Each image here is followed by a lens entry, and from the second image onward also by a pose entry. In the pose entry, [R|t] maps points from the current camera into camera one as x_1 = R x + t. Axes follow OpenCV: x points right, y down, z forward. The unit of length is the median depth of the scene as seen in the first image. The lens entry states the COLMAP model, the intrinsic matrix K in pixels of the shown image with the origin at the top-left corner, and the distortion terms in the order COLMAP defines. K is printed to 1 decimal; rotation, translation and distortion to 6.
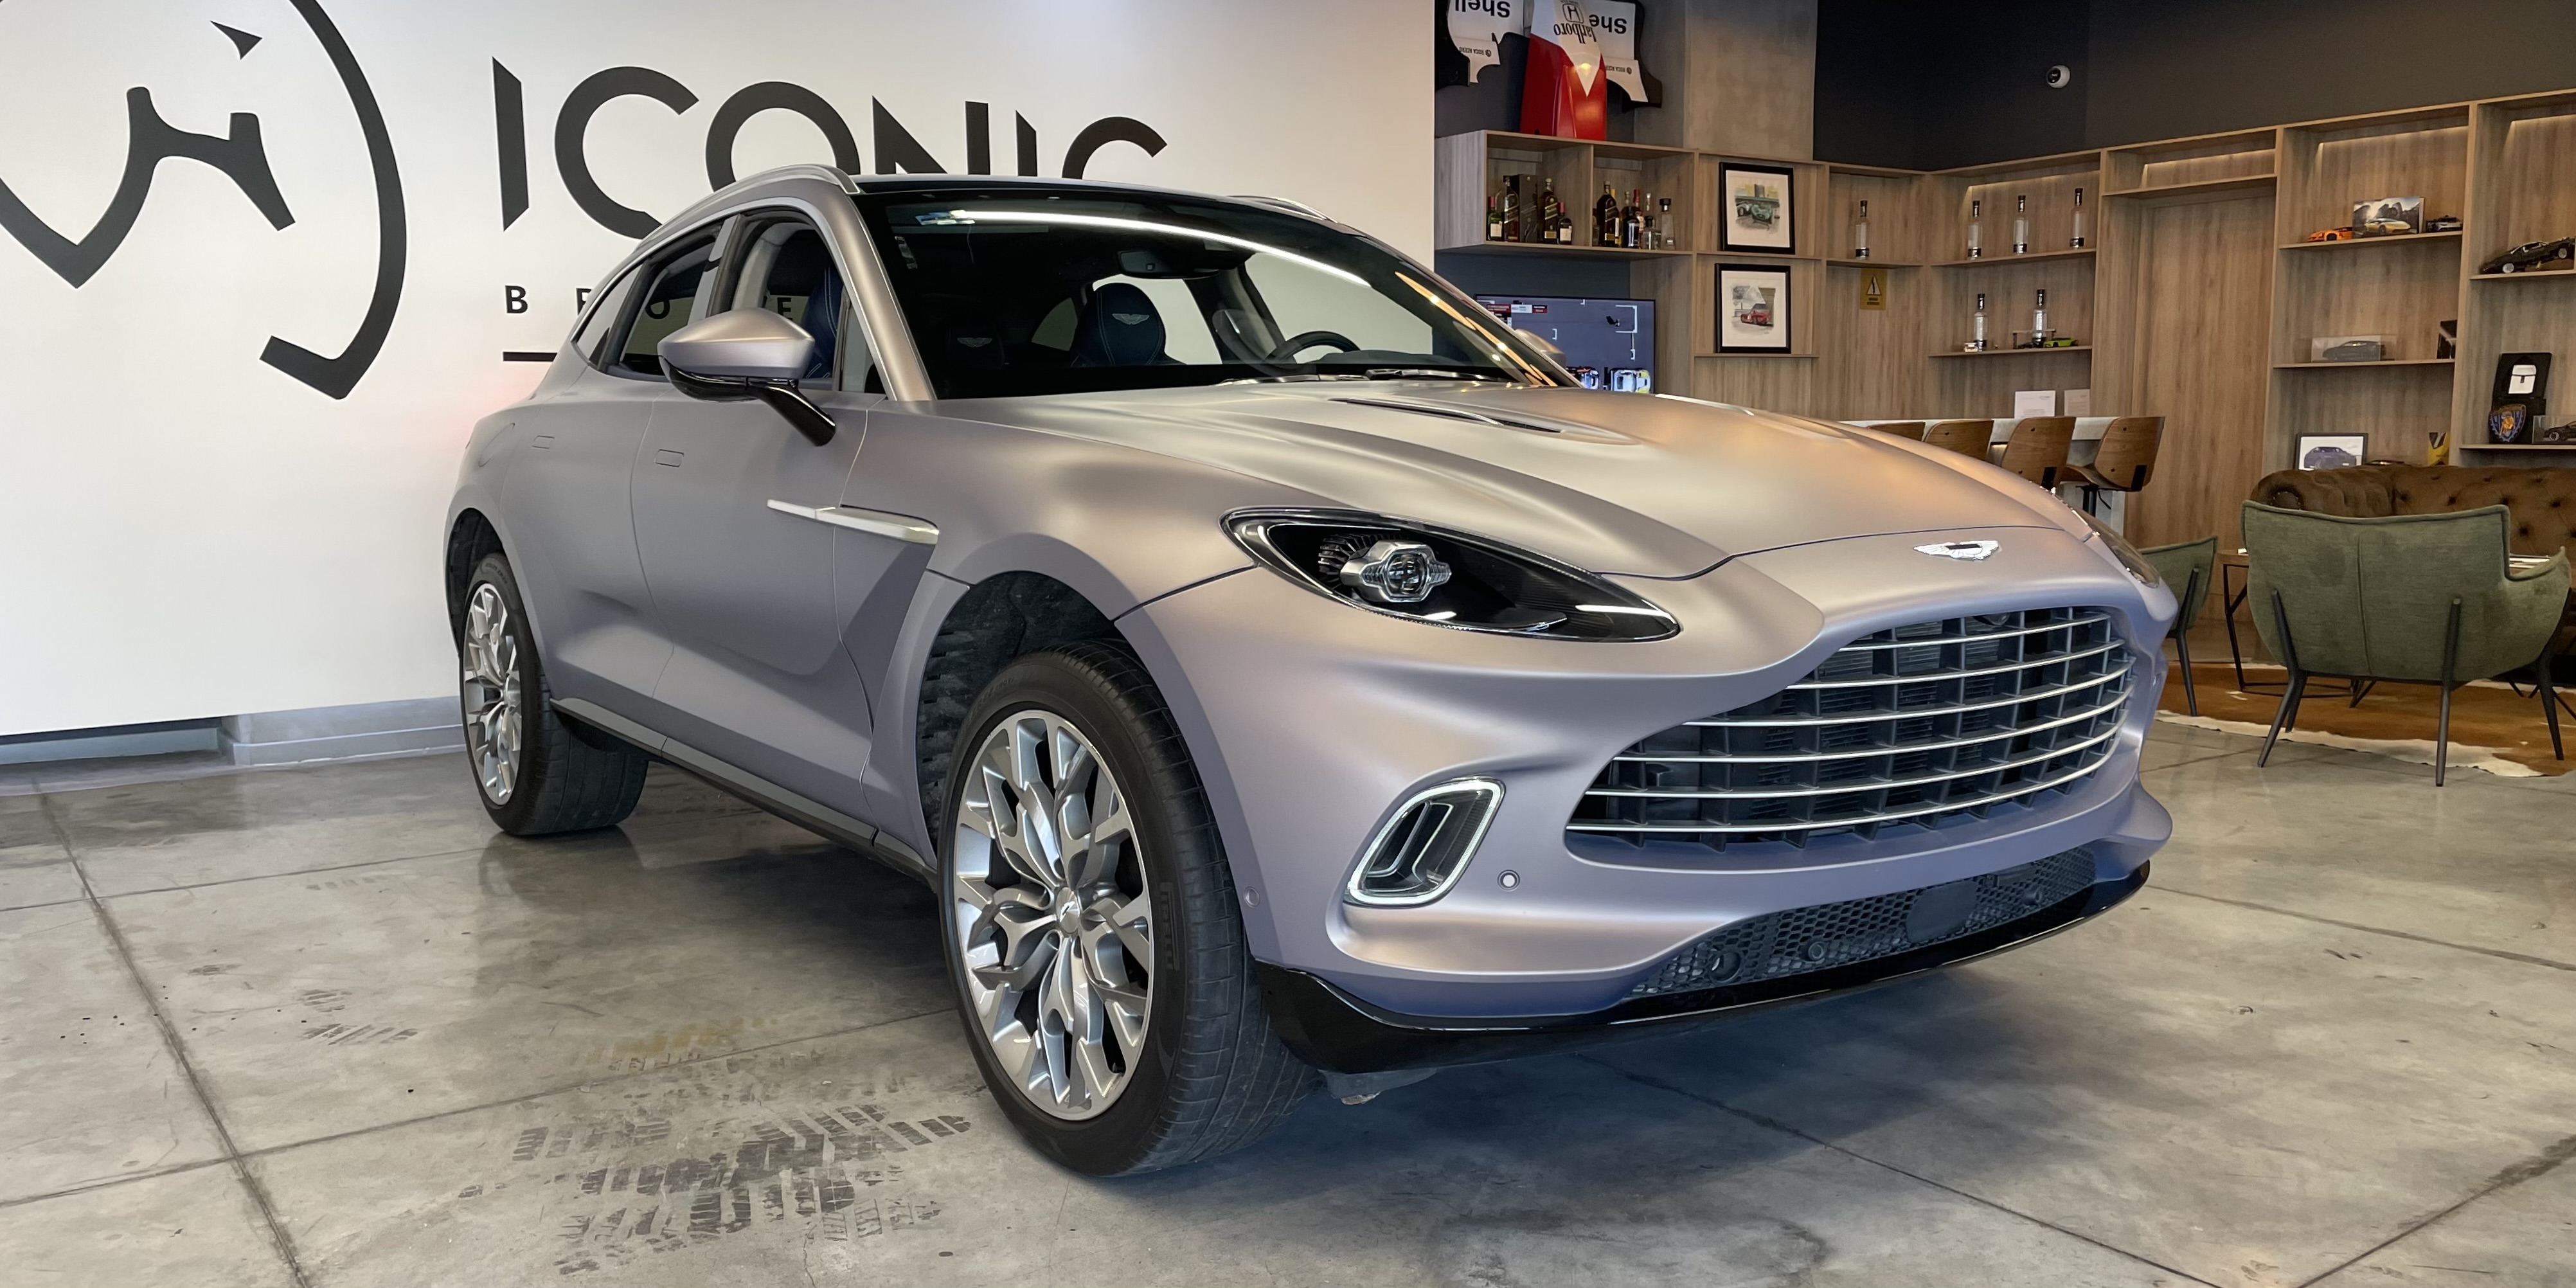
lens RADIAL K [[1968.4, 0, 1290.3], [0, 1968.4, 693.3], [0, 0, 1]] dist [0.079886, -0.105634]
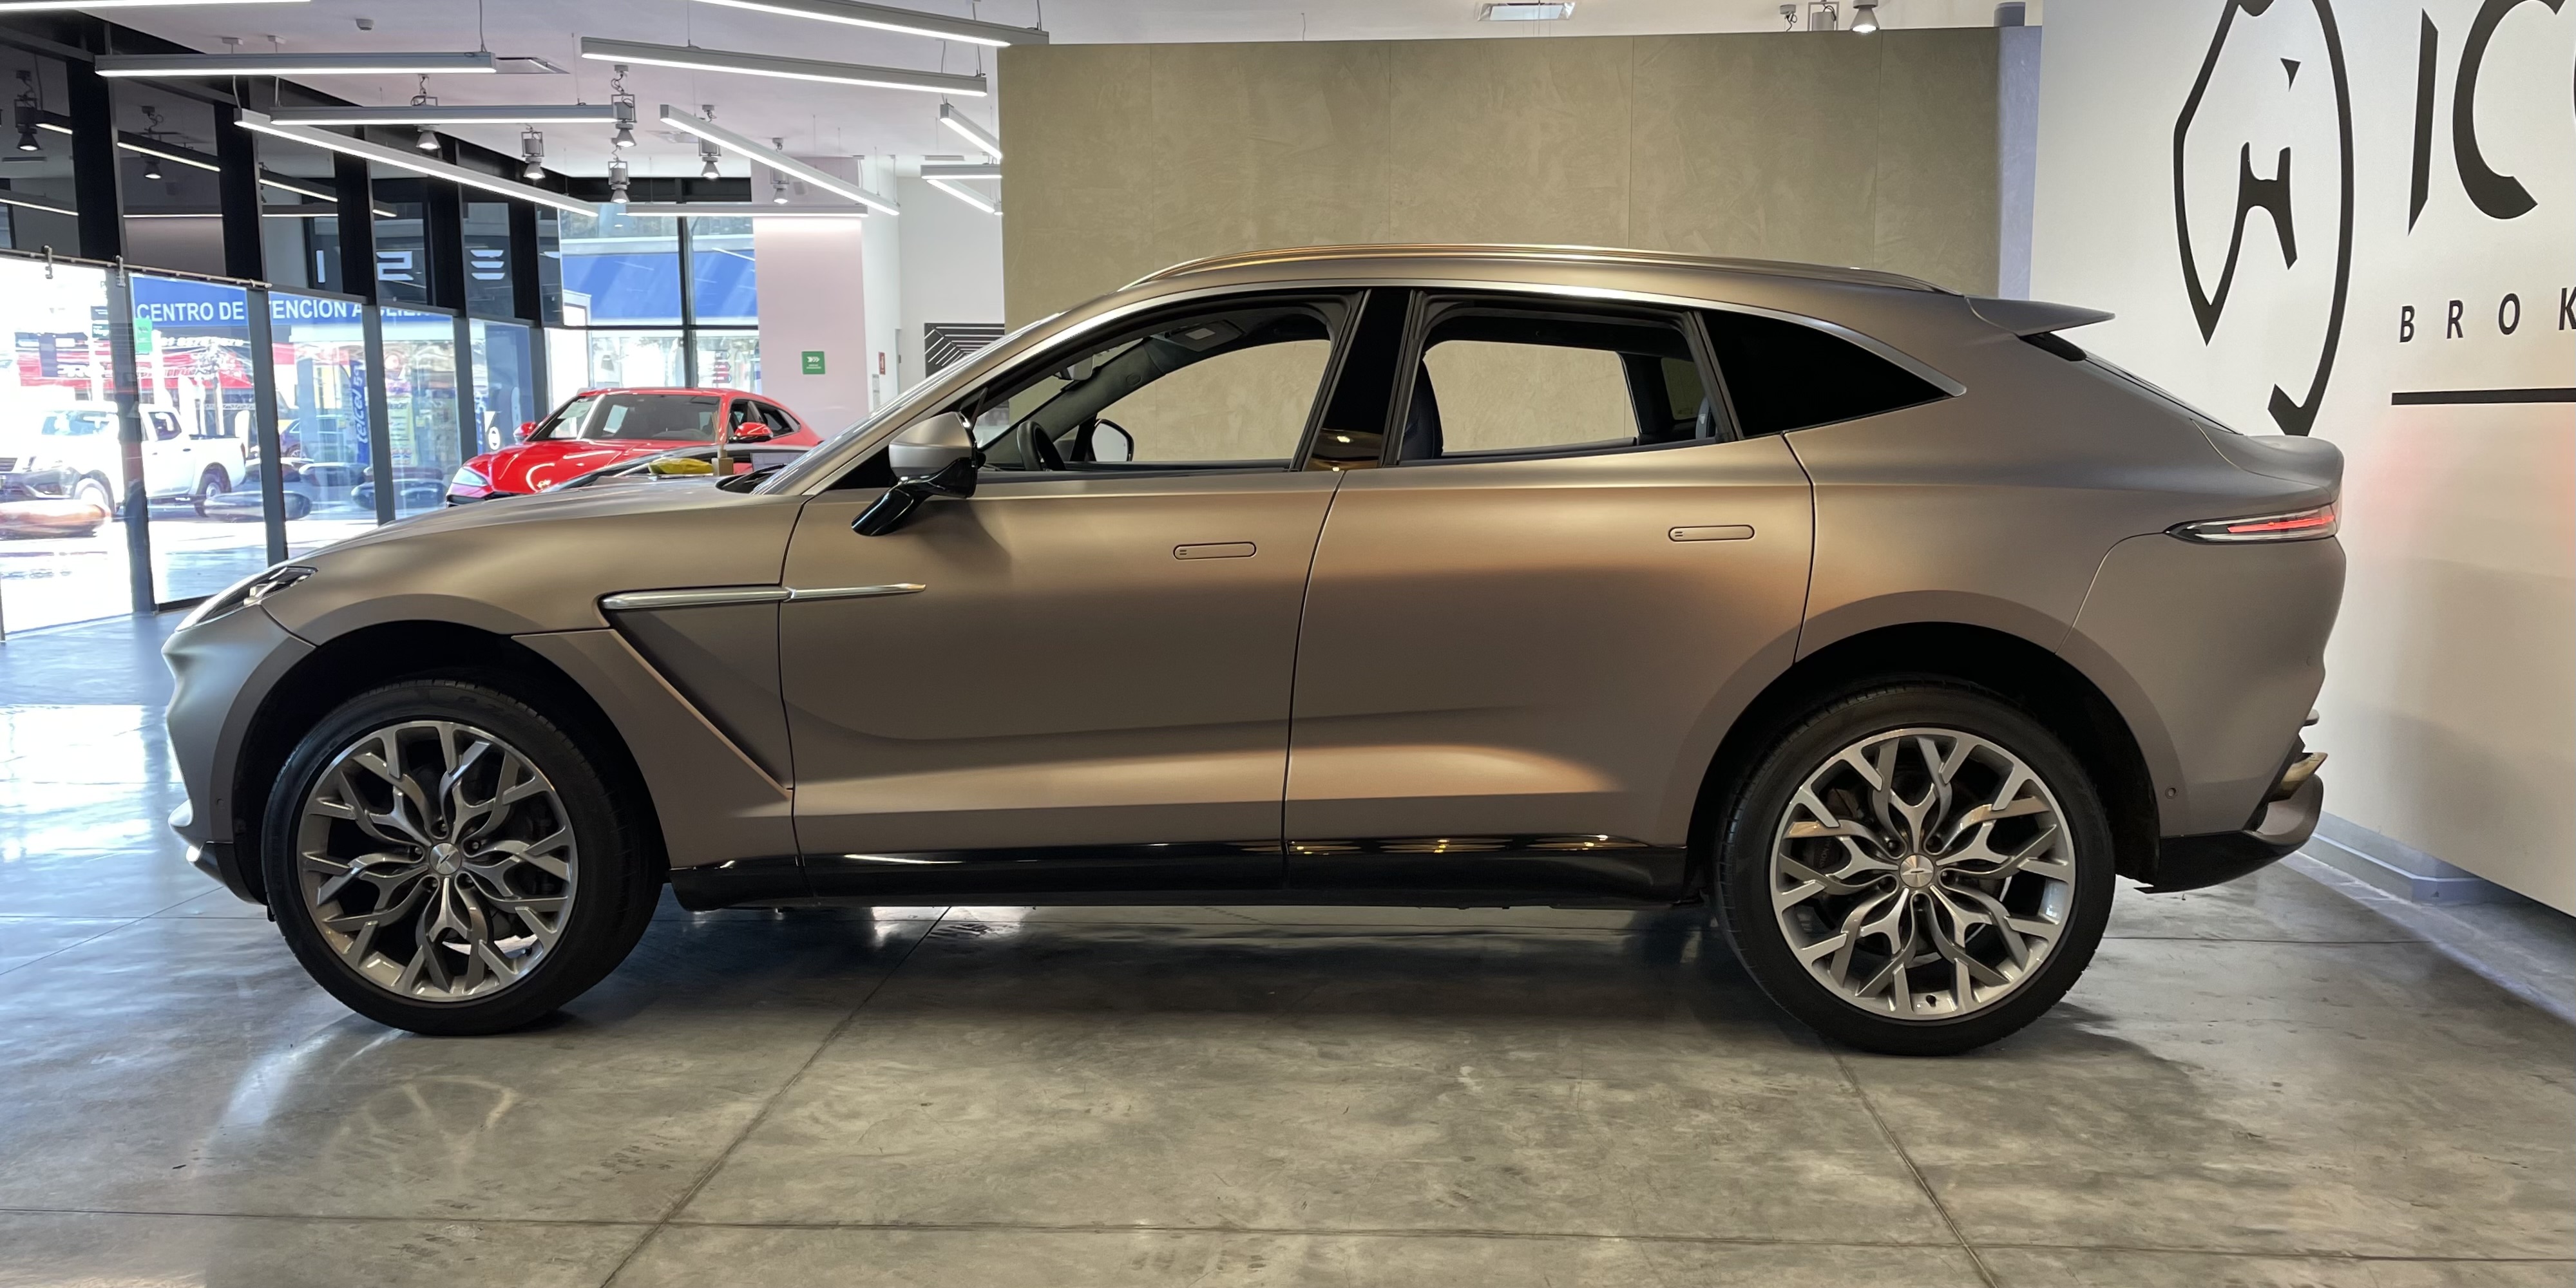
lens RADIAL K [[1957.5, 0, 1226.9], [0, 1957.5, 633.5], [0, 0, 1]] dist [0.081794, -0.001663]
pose [[-0.651920, 0.097140, -0.752040, 0.594860], [-0.087111, 0.975601, 0.201530, -0.241011], [0.753268, 0.196892, -0.627551, 1.417197]]
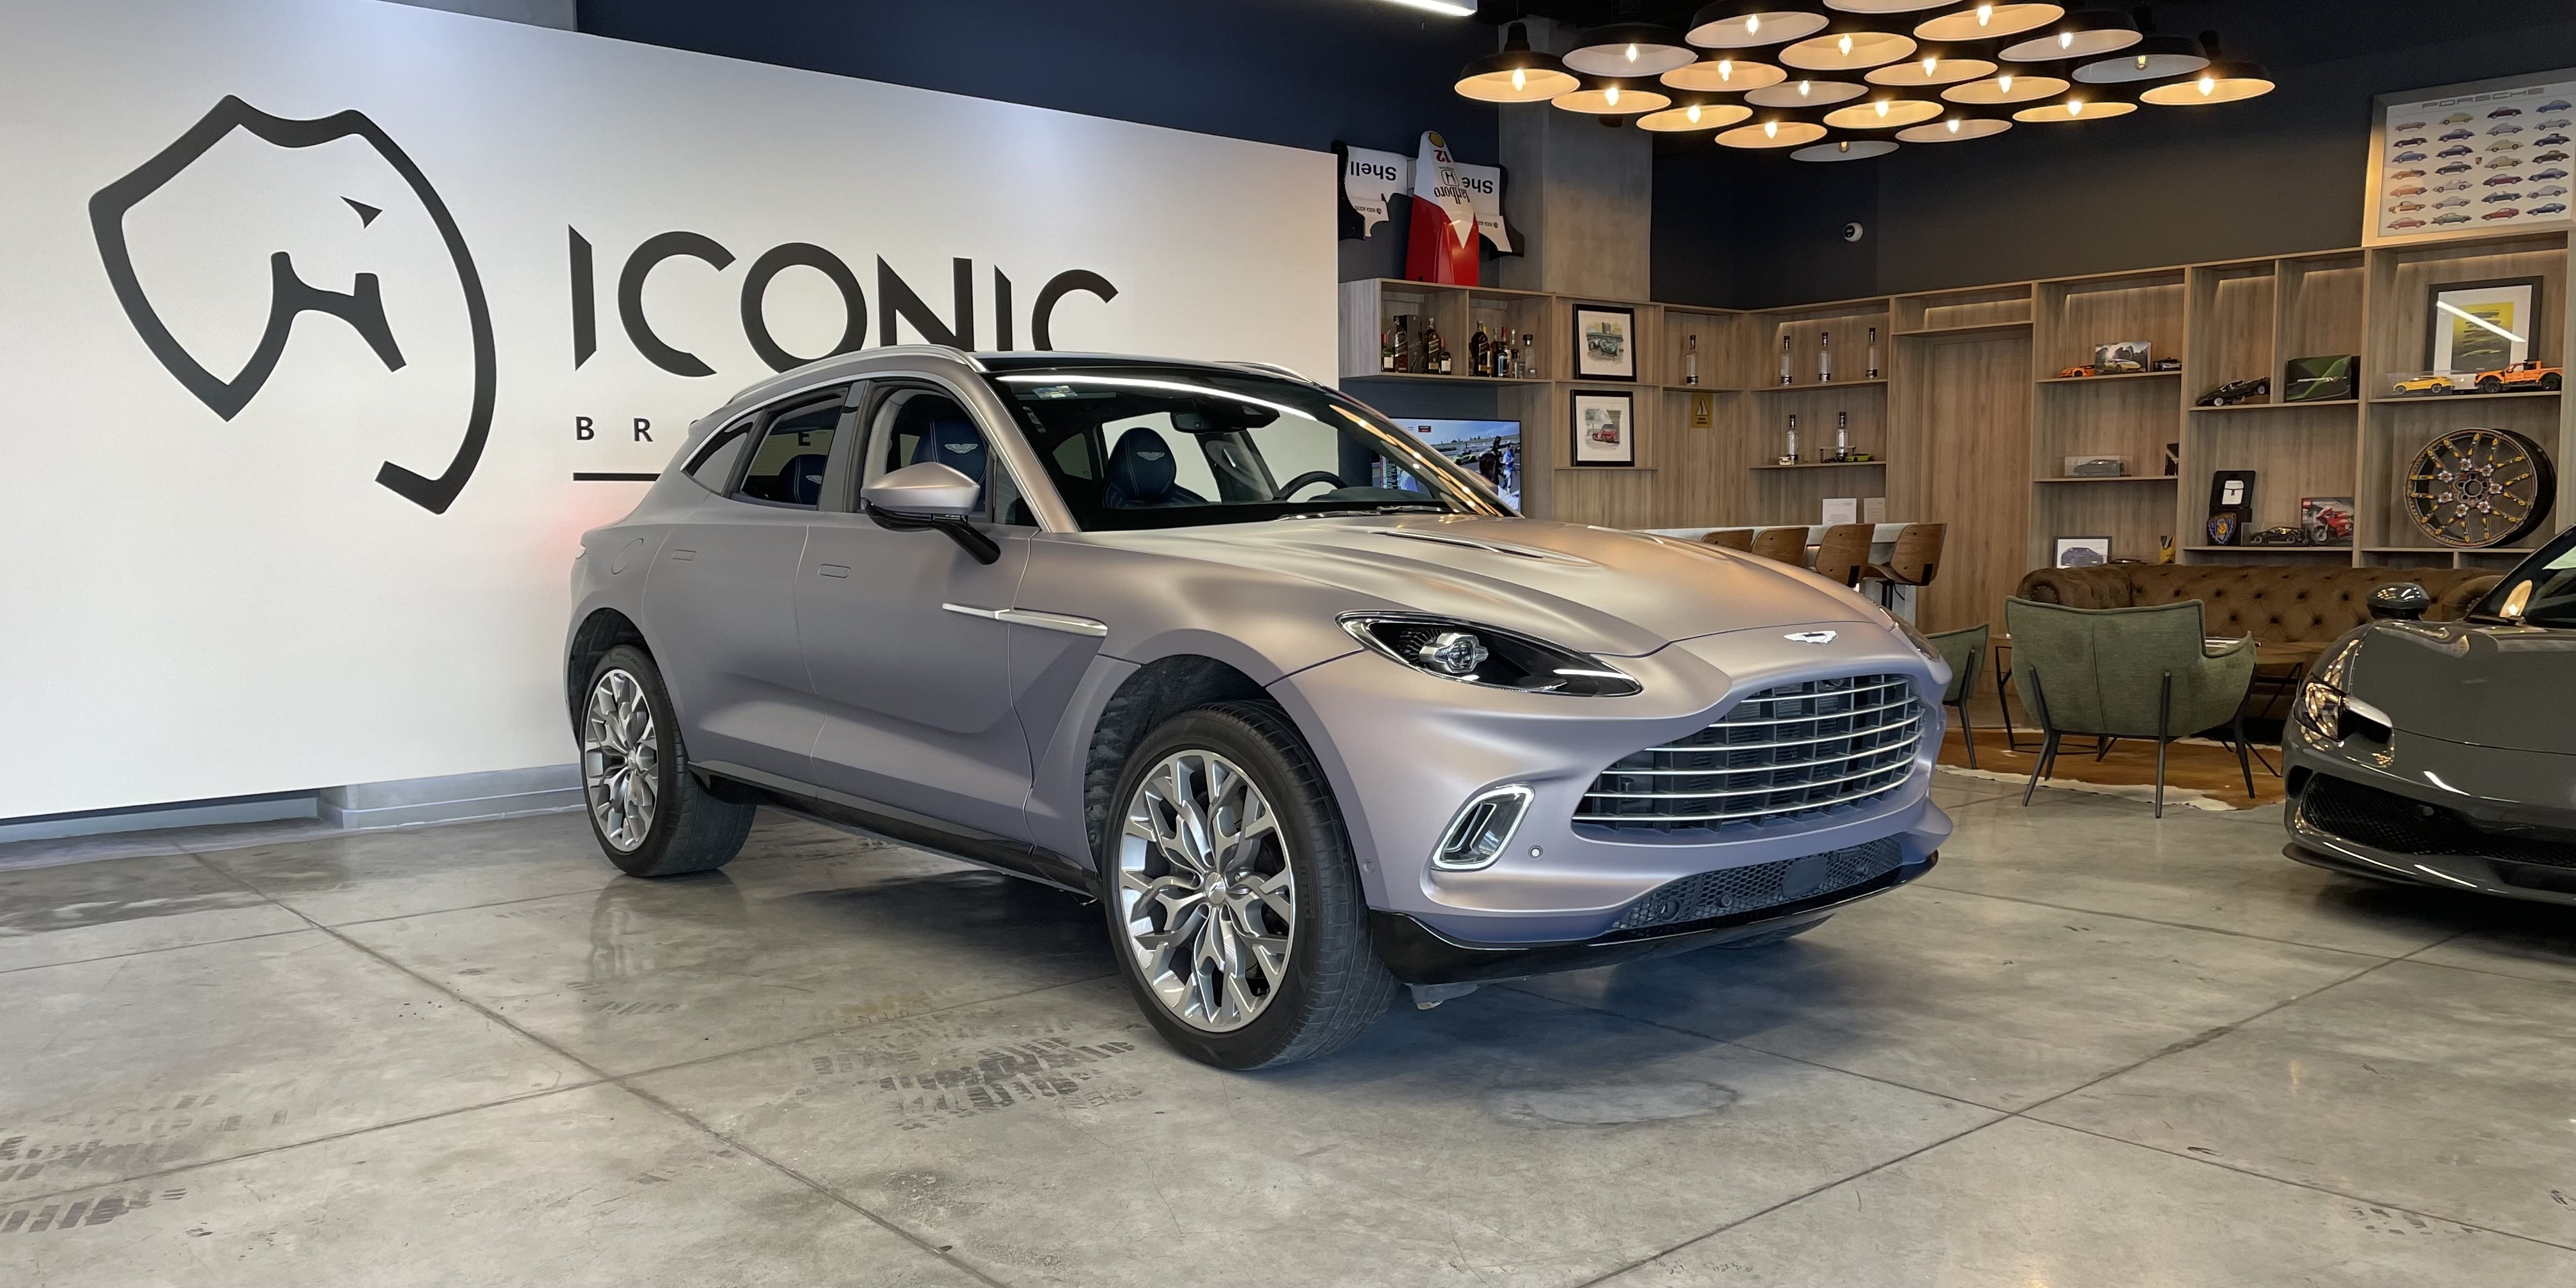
lens RADIAL K [[1968.4, 0, 1291.3], [0, 1968.4, 706.7], [0, 0, 1]] dist [0.079886, -0.105634]
pose [[0.995929, -0.008209, 0.089764, -0.098583], [0.011510, 0.999274, -0.036322, 0.015932], [-0.089401, 0.037208, 0.995300, -0.236870]]
